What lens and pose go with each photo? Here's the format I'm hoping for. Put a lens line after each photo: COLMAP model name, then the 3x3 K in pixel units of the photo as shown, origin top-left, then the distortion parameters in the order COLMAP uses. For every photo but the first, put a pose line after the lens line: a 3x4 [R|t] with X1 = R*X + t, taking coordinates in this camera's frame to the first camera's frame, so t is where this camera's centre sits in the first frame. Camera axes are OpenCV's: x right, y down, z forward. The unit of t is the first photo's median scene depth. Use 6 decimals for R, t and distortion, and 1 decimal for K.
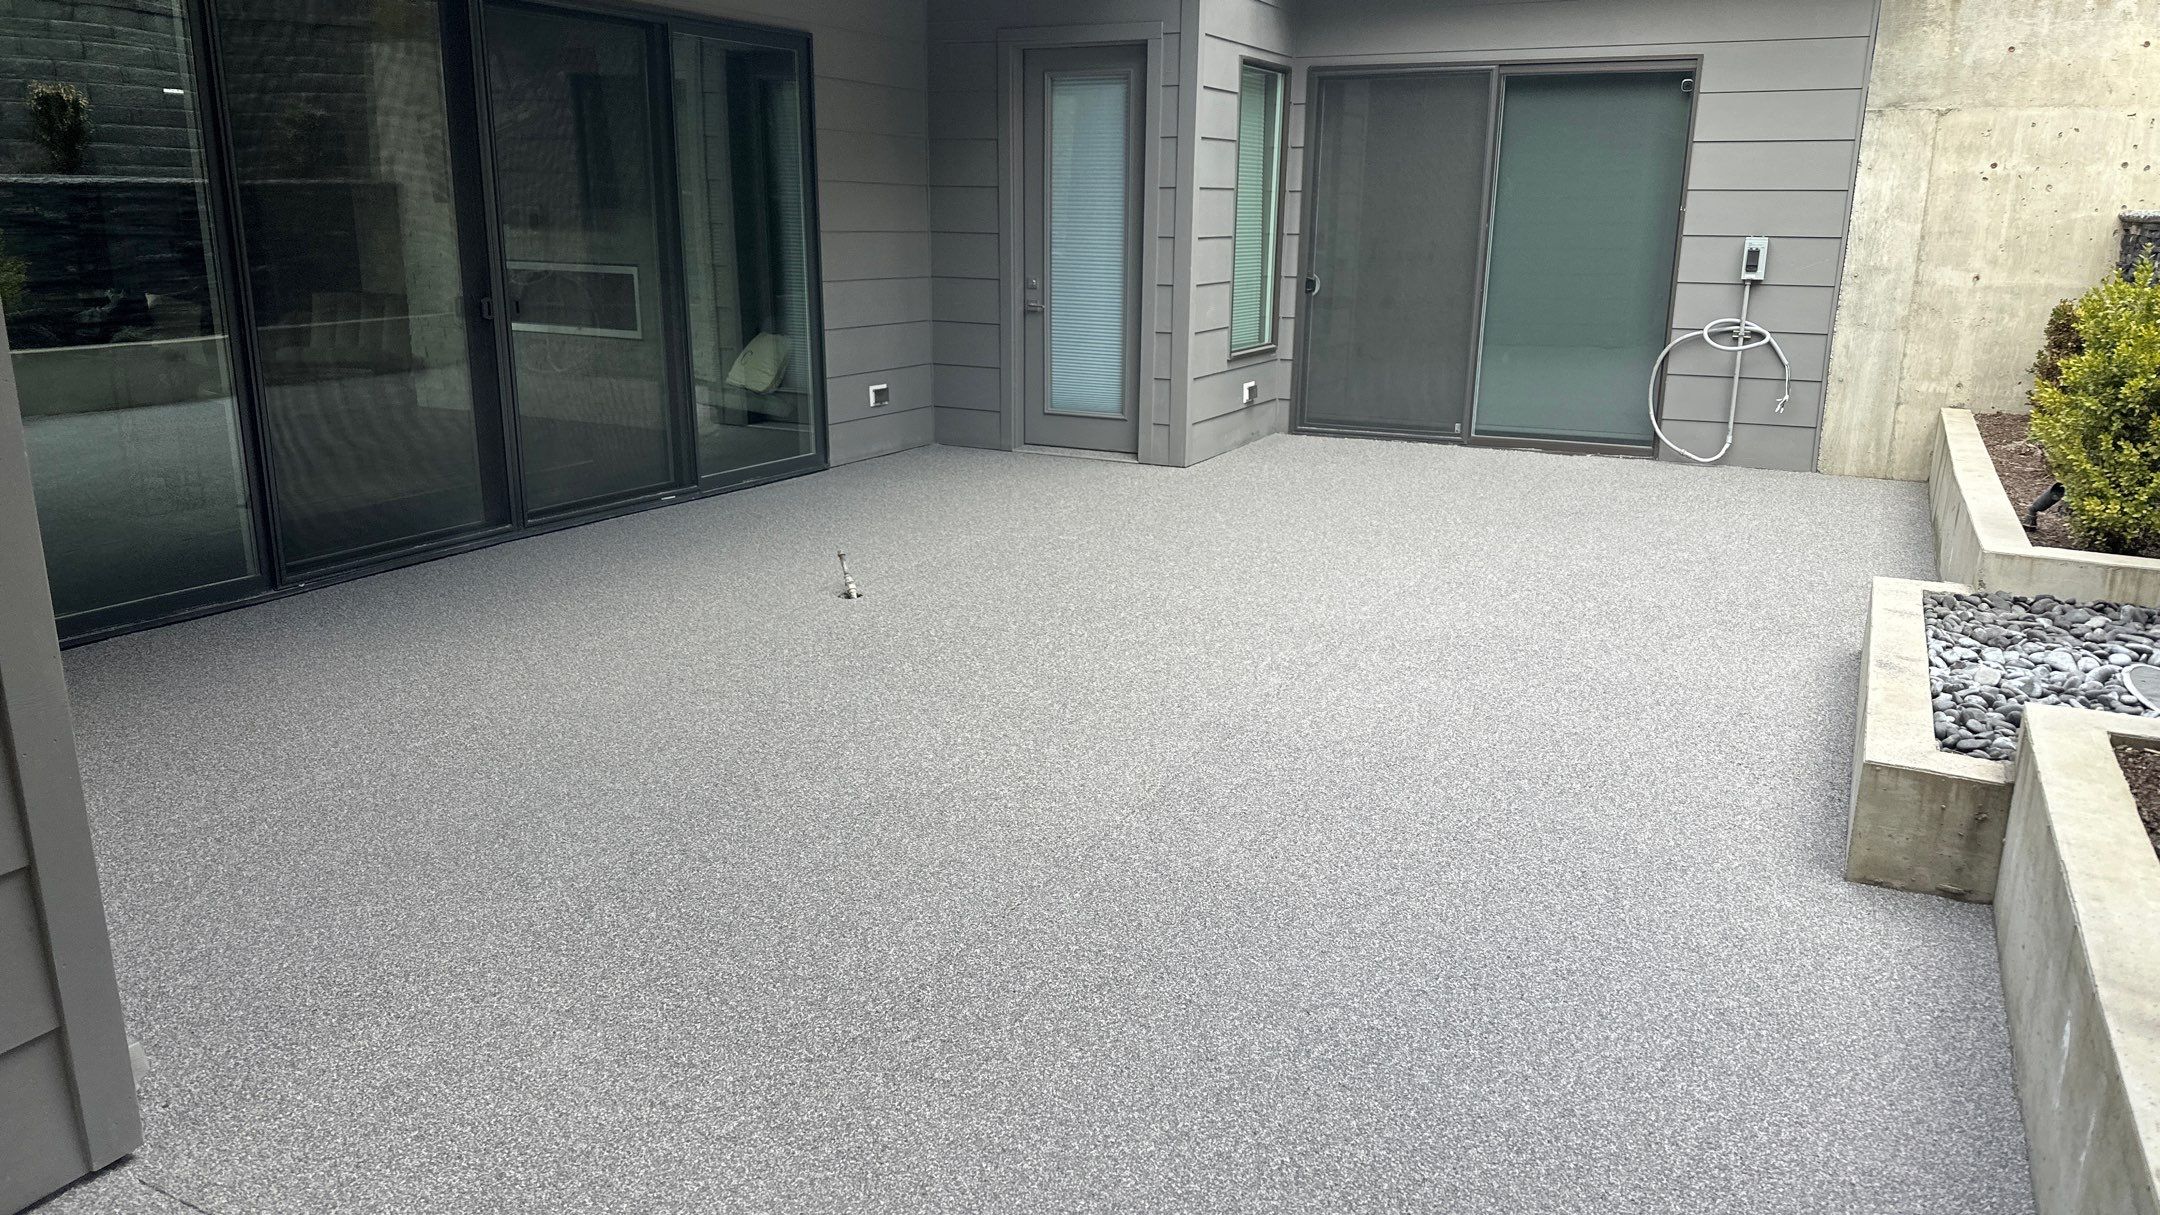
lens RADIAL K [[1505.1, 0, 1090.5], [0, 1505.1, 627.0], [0, 0, 1]] dist [0.064177, -0.074675]
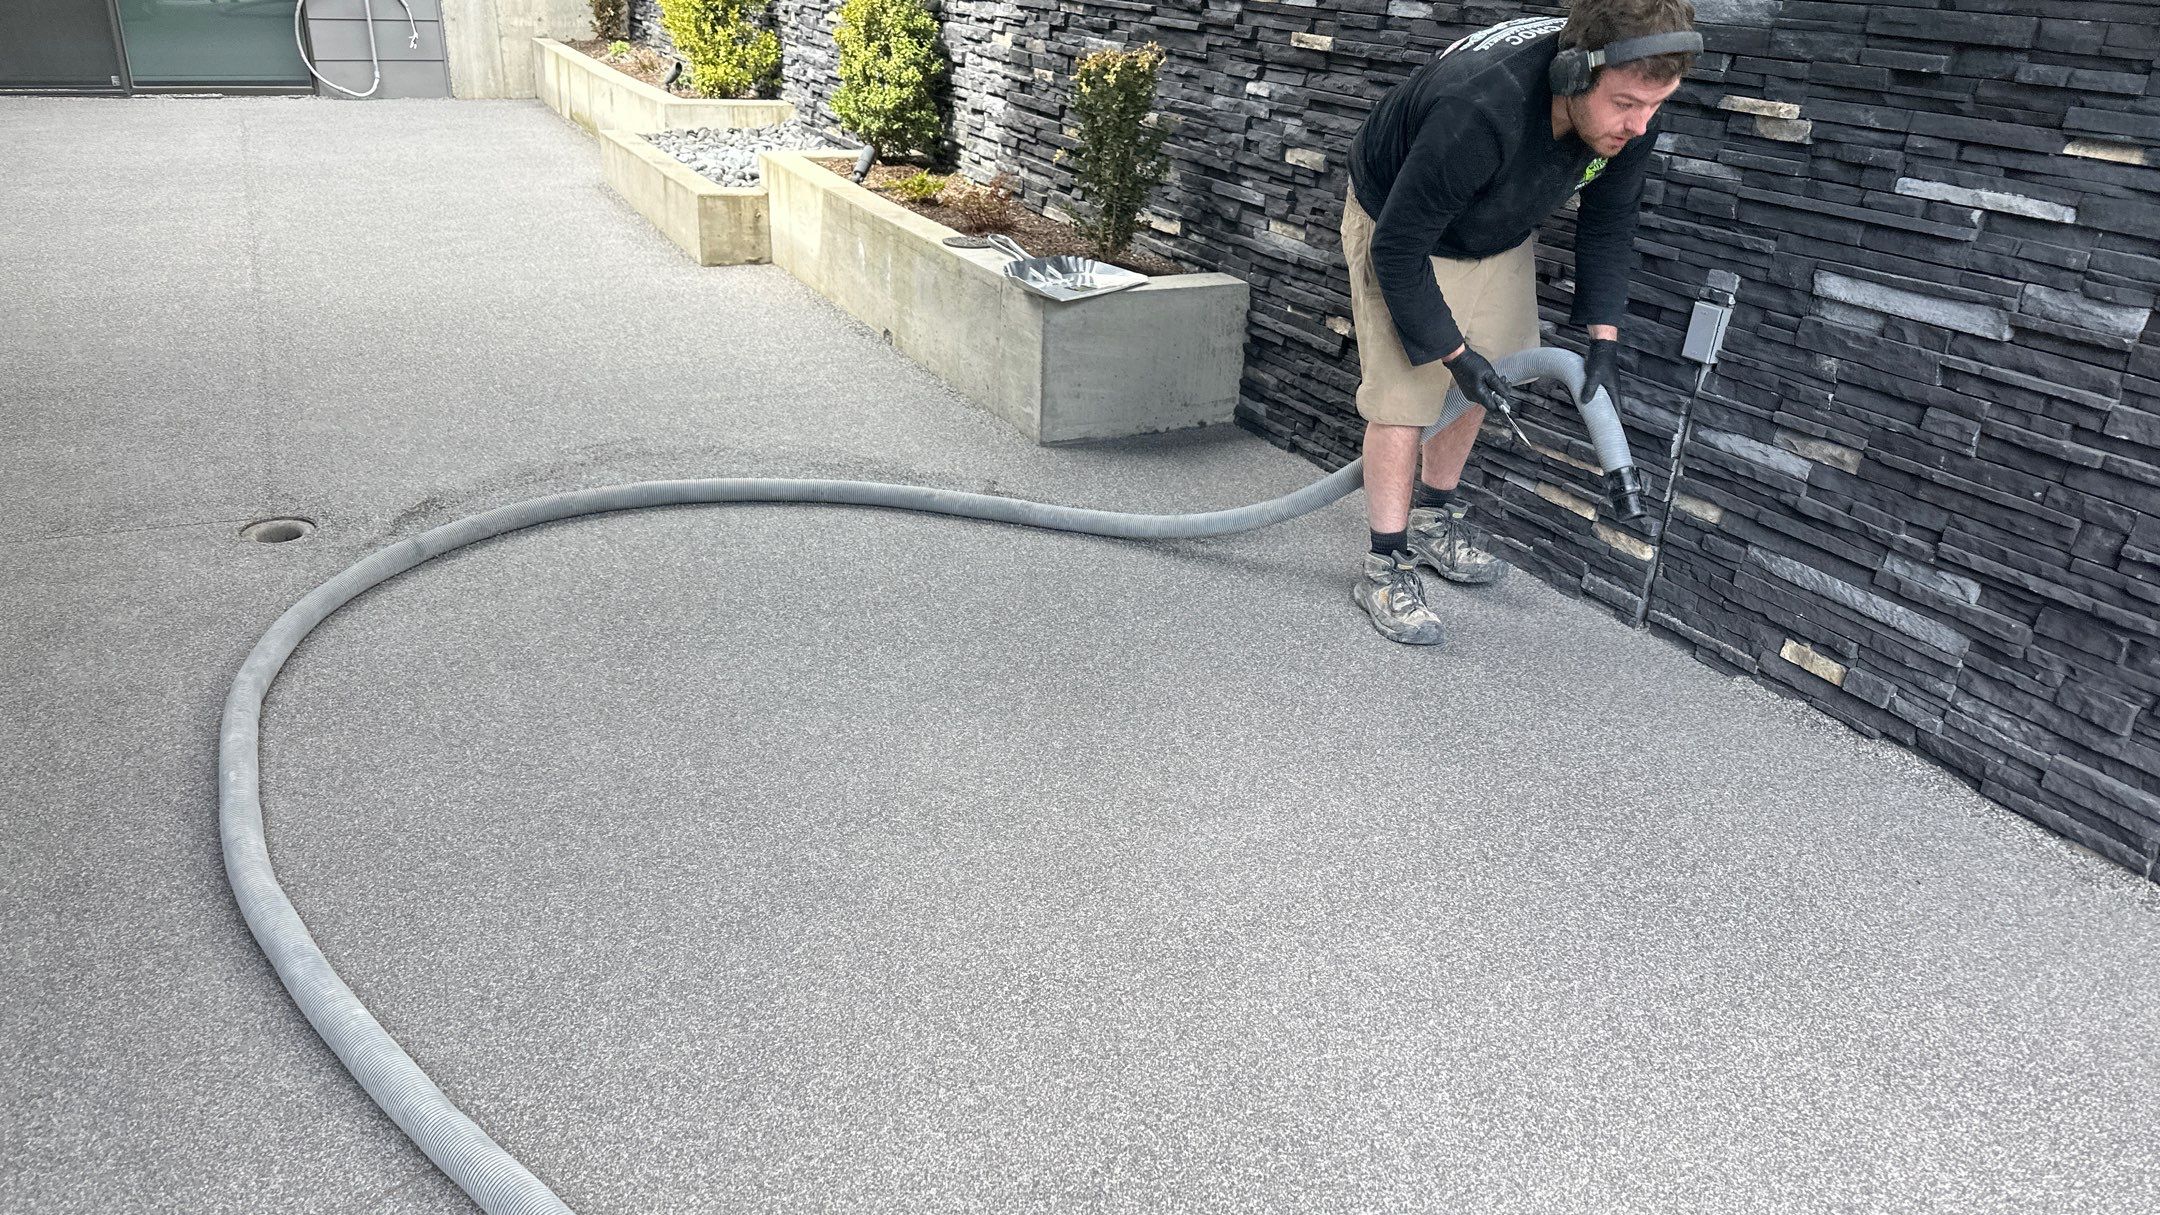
lens RADIAL K [[1505.1, 0, 1091.5], [0, 1505.1, 661.9], [0, 0, 1]] dist [0.064177, -0.074675]
pose [[0.593203, -0.328659, 0.734910, -0.287608], [0.173109, 0.943592, 0.282254, 0.073184], [-0.786221, -0.040214, 0.616636, -0.199882]]
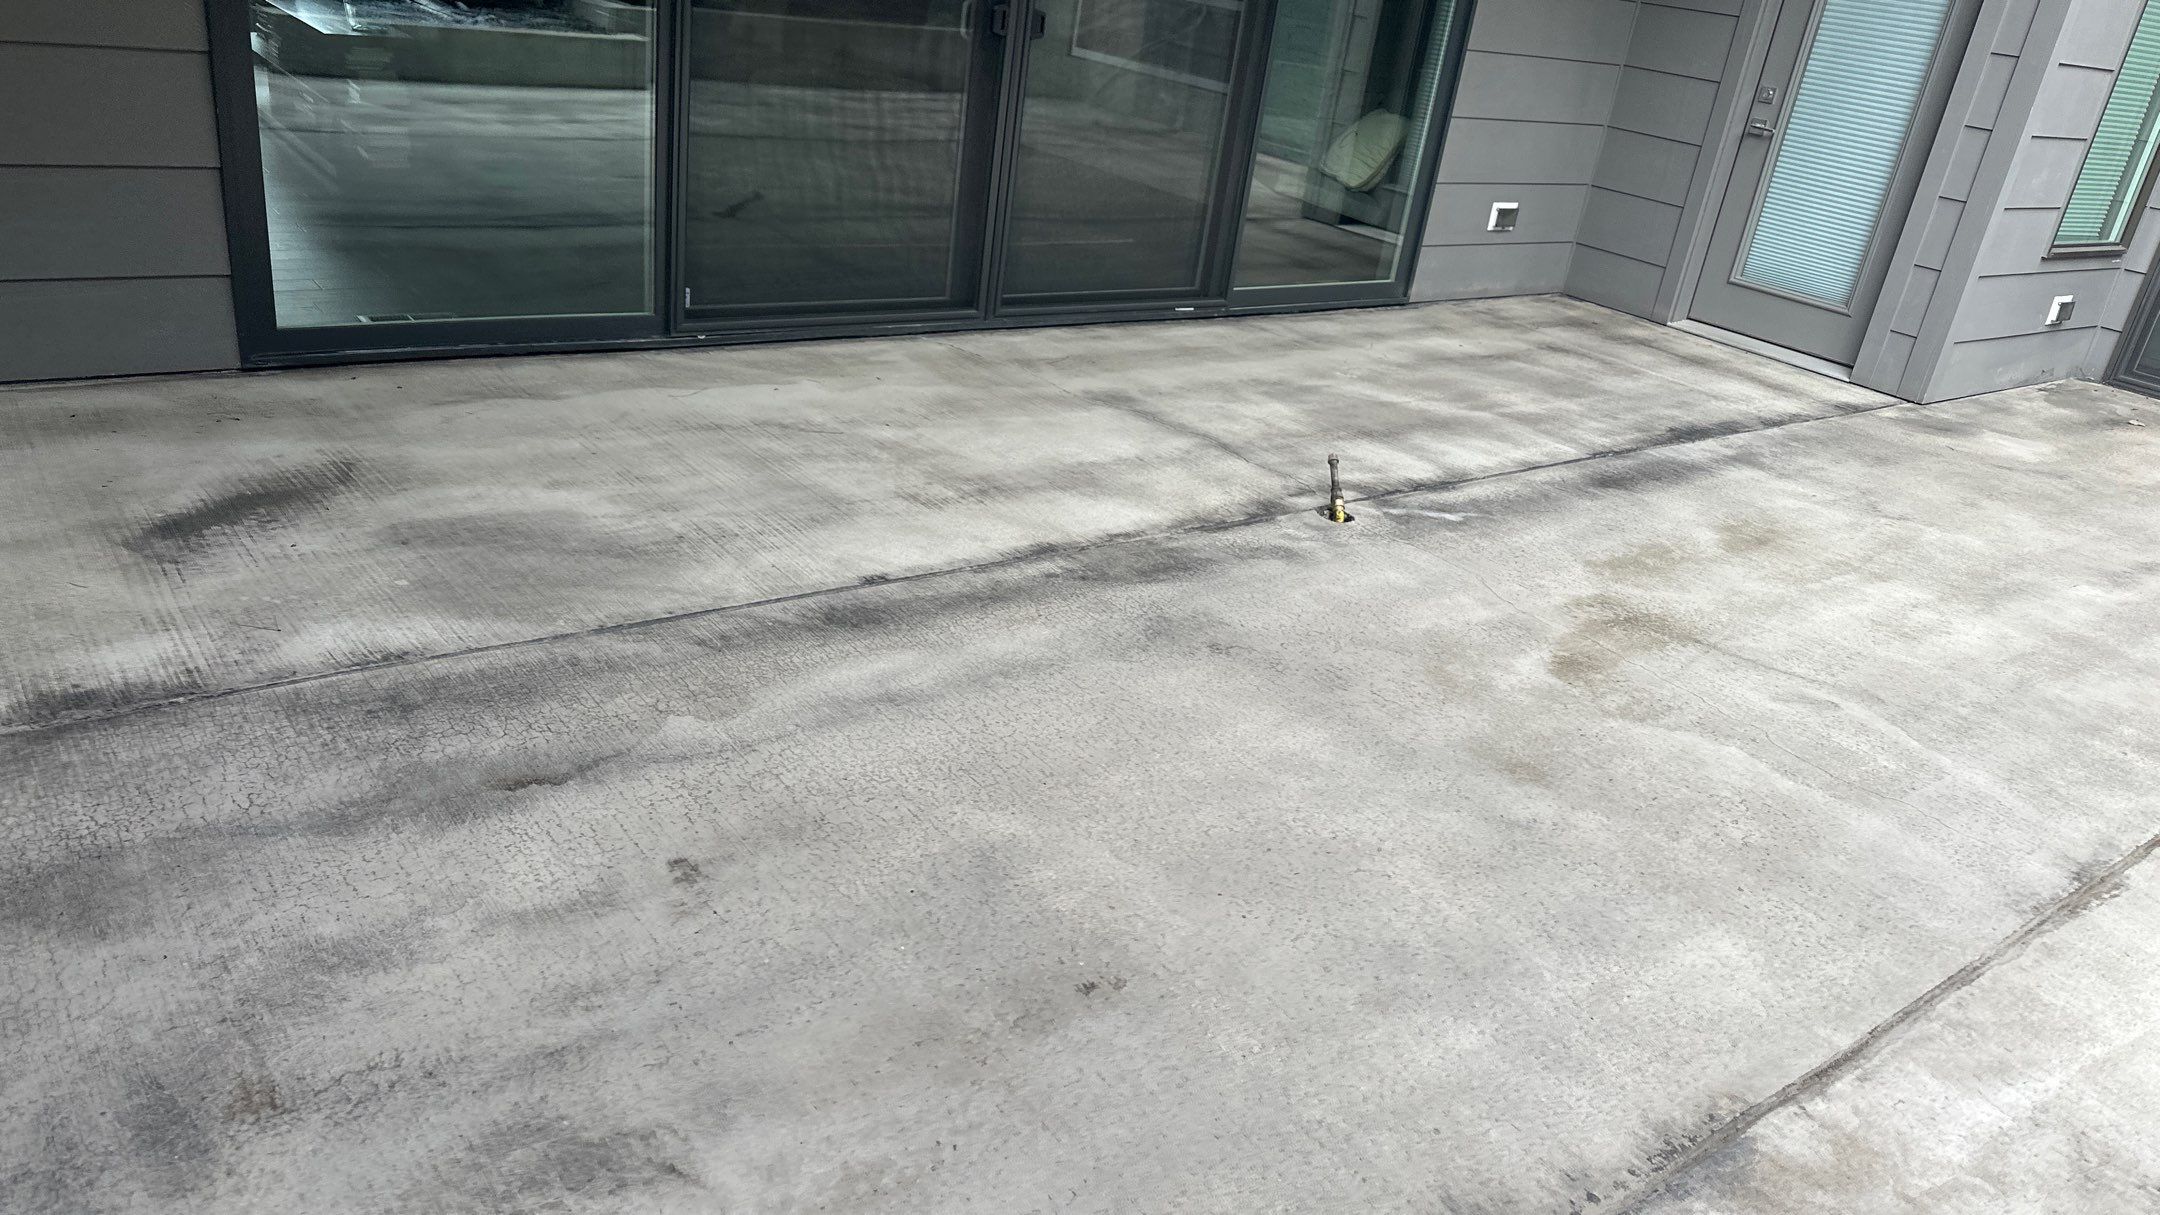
lens RADIAL K [[1501.4, 0, 1071.2], [0, 1501.4, 627.3], [0, 0, 1]] dist [0.020907, -0.027435]
pose [[0.890945, 0.277111, -0.359760, -0.006907], [-0.225964, 0.957717, 0.178097, -0.045818], [0.393901, -0.077382, 0.915890, 0.228302]]
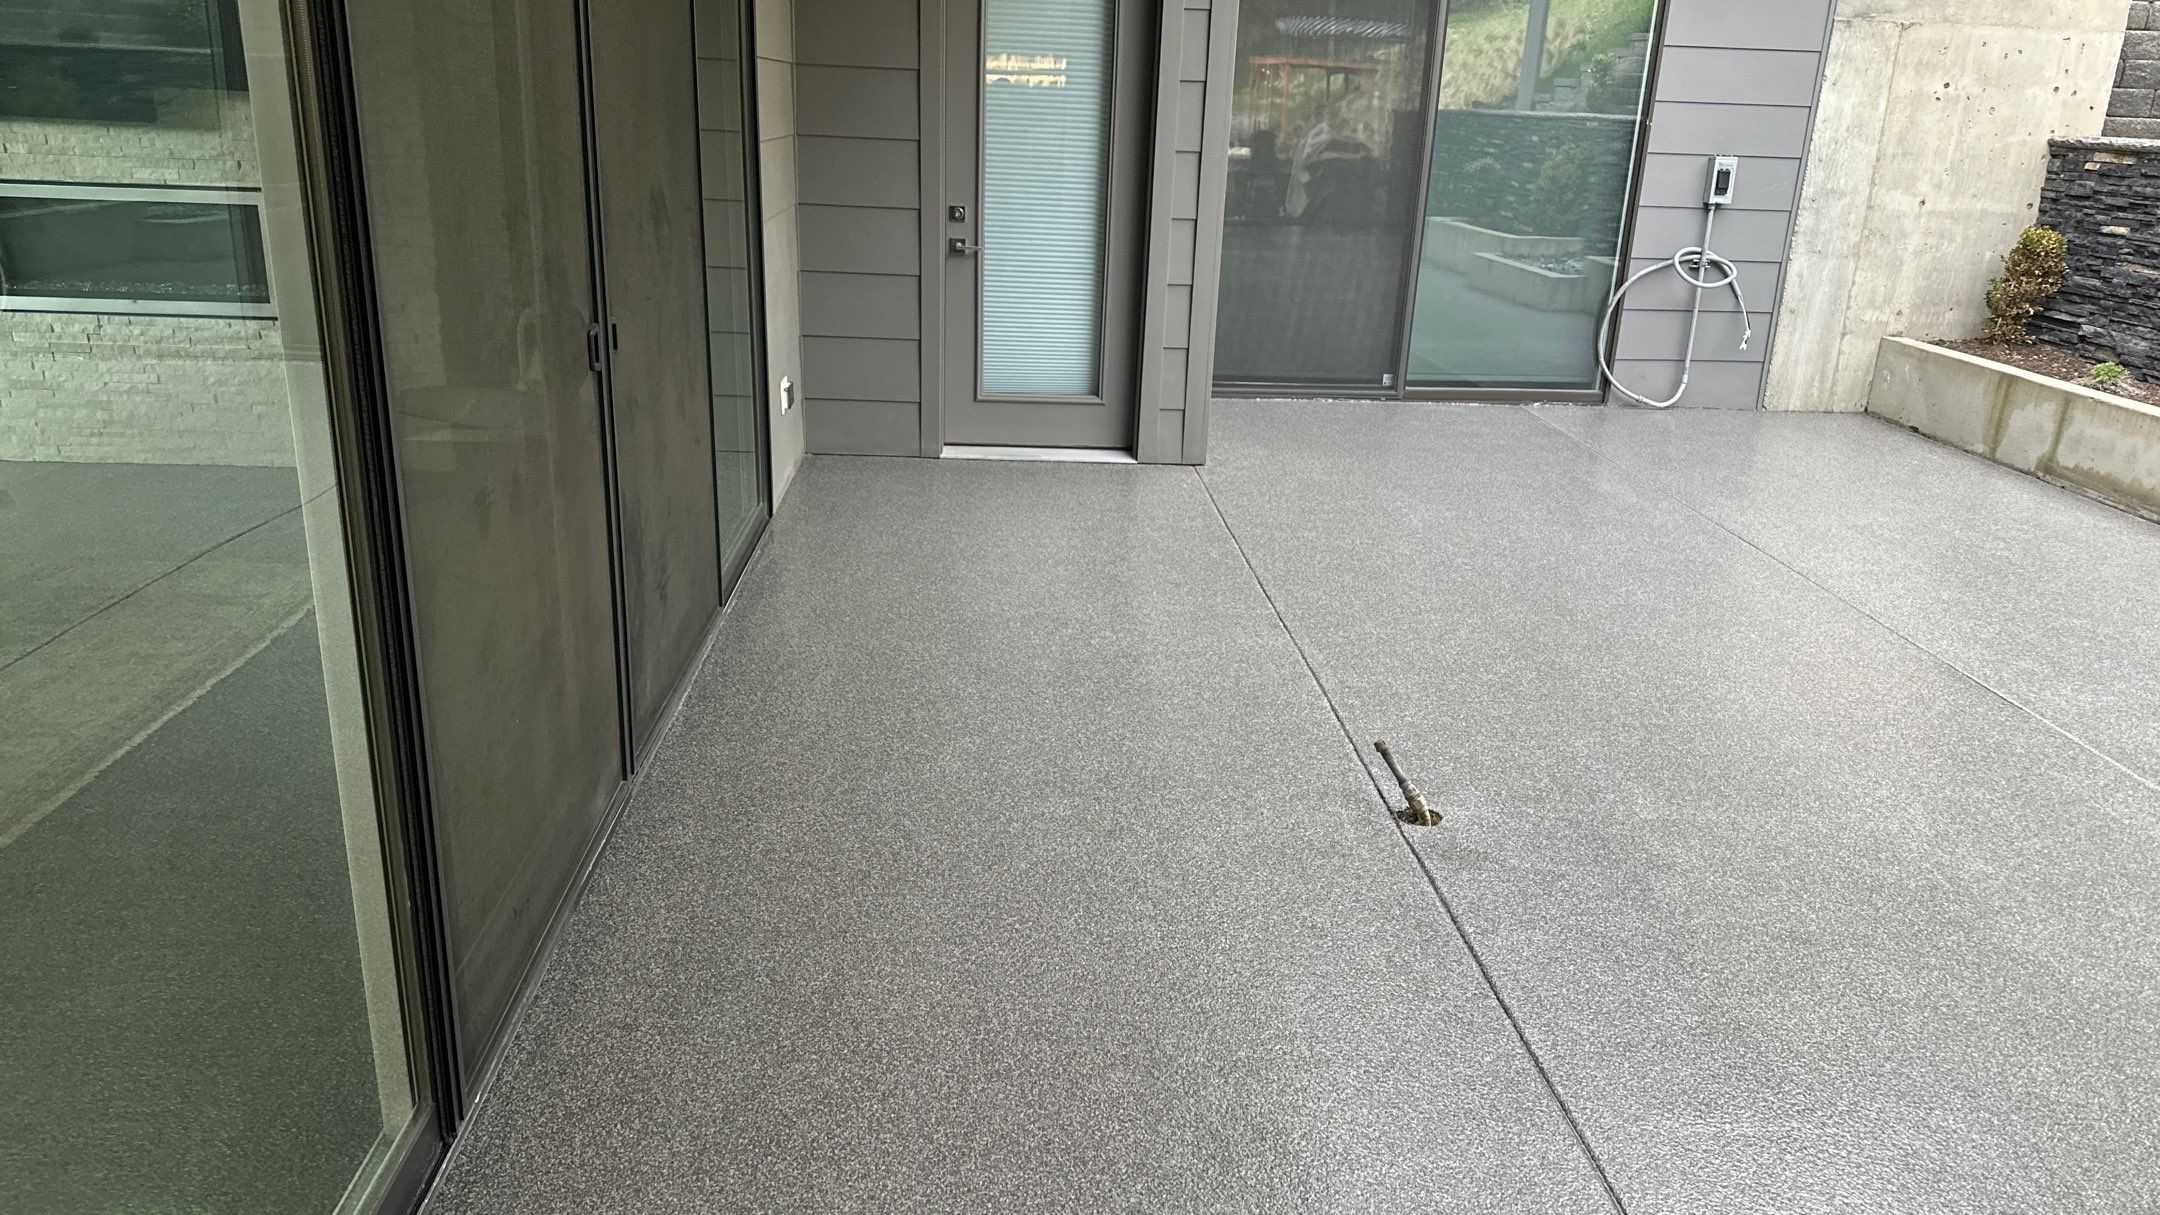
lens RADIAL K [[1505.1, 0, 1084.8], [0, 1505.1, 621.2], [0, 0, 1]] dist [0.064177, -0.074675]
pose [[0.864594, -0.143286, 0.481609, -0.373586], [0.106873, 0.988988, 0.102378, -0.116245], [-0.490974, -0.037045, 0.870386, 0.388379]]
